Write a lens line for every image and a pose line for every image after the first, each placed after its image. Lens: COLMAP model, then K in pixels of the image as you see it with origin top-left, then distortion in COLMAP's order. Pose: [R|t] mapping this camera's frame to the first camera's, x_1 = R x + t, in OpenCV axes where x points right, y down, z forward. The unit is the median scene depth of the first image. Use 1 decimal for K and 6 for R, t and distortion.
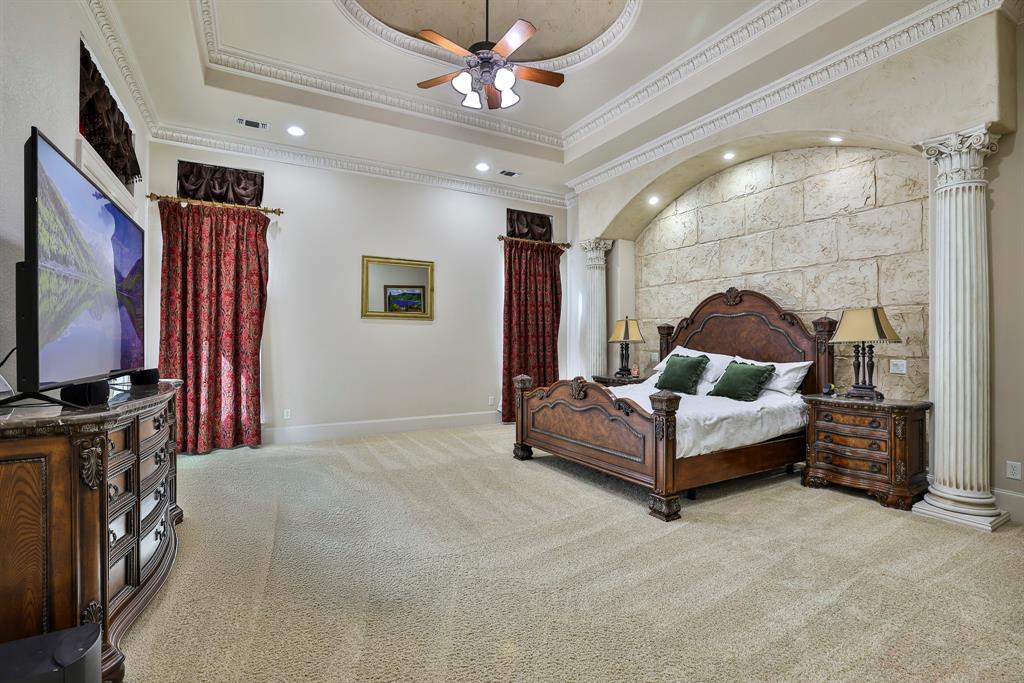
lens RADIAL K [[470.0, 0, 509.7], [0, 470.0, 338.6], [0, 0, 1]] dist [-0.005664, -0.000014]
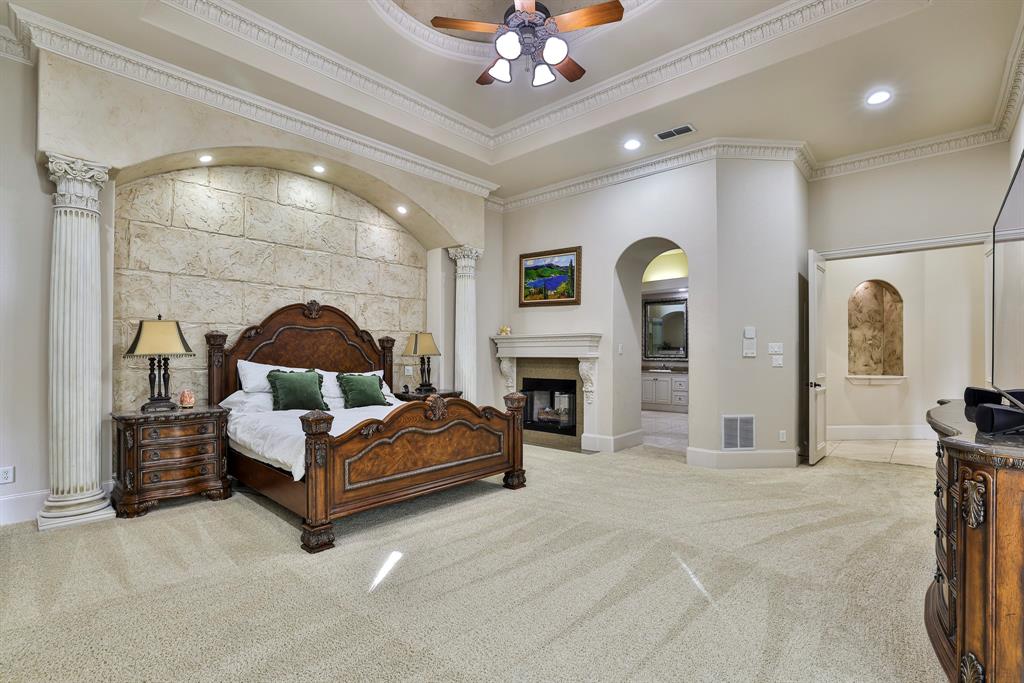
lens RADIAL K [[470.0, 0, 490.7], [0, 470.0, 357.9], [0, 0, 1]] dist [-0.005664, -0.000014]
pose [[-0.266493, -0.009638, 0.963789, -0.586427], [-0.009018, 0.999931, 0.007506, 0.002181], [-0.963795, -0.006691, -0.266561, 0.900081]]
